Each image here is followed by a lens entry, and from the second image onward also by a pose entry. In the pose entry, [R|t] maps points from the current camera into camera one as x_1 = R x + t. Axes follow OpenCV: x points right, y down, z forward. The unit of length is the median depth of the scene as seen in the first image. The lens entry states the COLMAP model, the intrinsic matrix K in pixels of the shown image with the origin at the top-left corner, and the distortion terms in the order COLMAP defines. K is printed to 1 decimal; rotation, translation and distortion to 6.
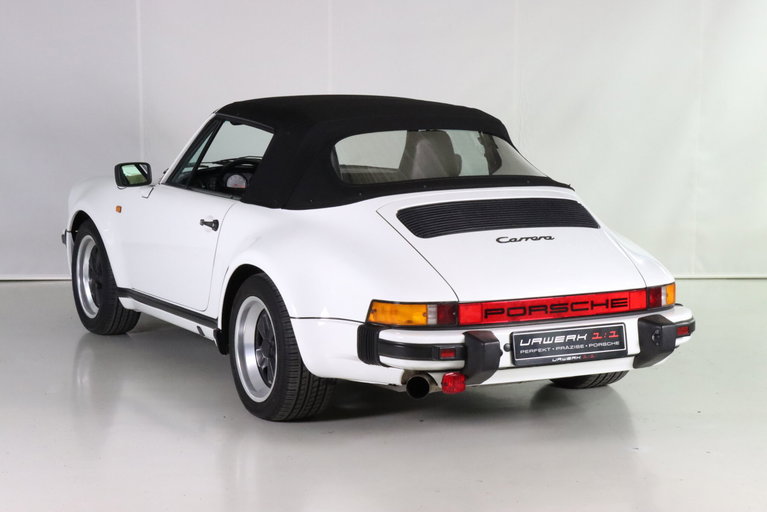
lens RADIAL K [[1712.9, 0, 383.0], [0, 1712.9, 256.0], [0, 0, 1]] dist [0.143377, 0.000000]
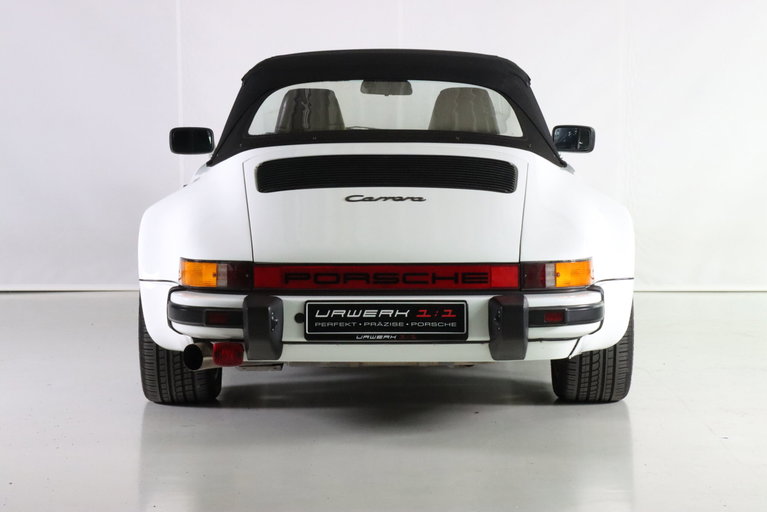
lens RADIAL K [[2113.1, 0, 383.1], [0, 2113.1, 254.4], [0, 0, 1]] dist [0.317510, 0.000000]
pose [[0.887407, 0.035541, -0.459615, 0.573717], [-0.055520, 0.998006, -0.030022, 0.049601], [0.457632, 0.052159, 0.887611, 0.083527]]
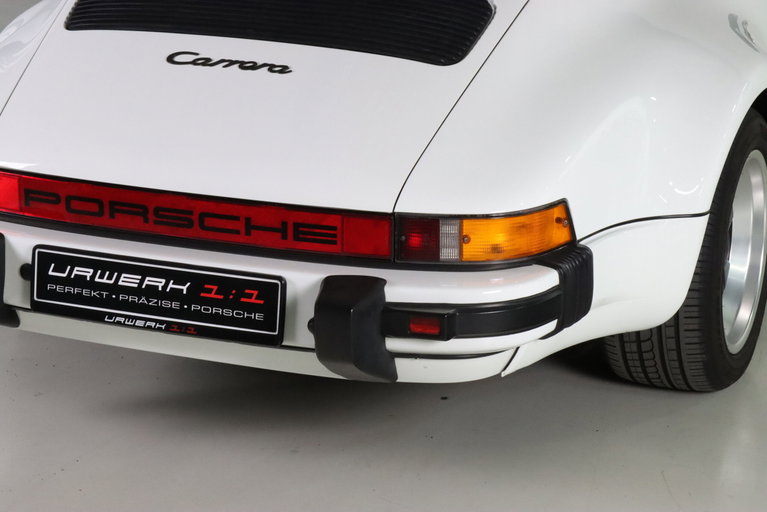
lens RADIAL K [[1945.7, 0, 383.1], [0, 1945.7, 256.0], [0, 0, 1]] dist [0.398862, 0.000000]
pose [[0.634983, 0.233777, -0.736305, 0.548244], [-0.092328, 0.969247, 0.228113, -0.090323], [0.766989, -0.076866, 0.637039, 0.691456]]
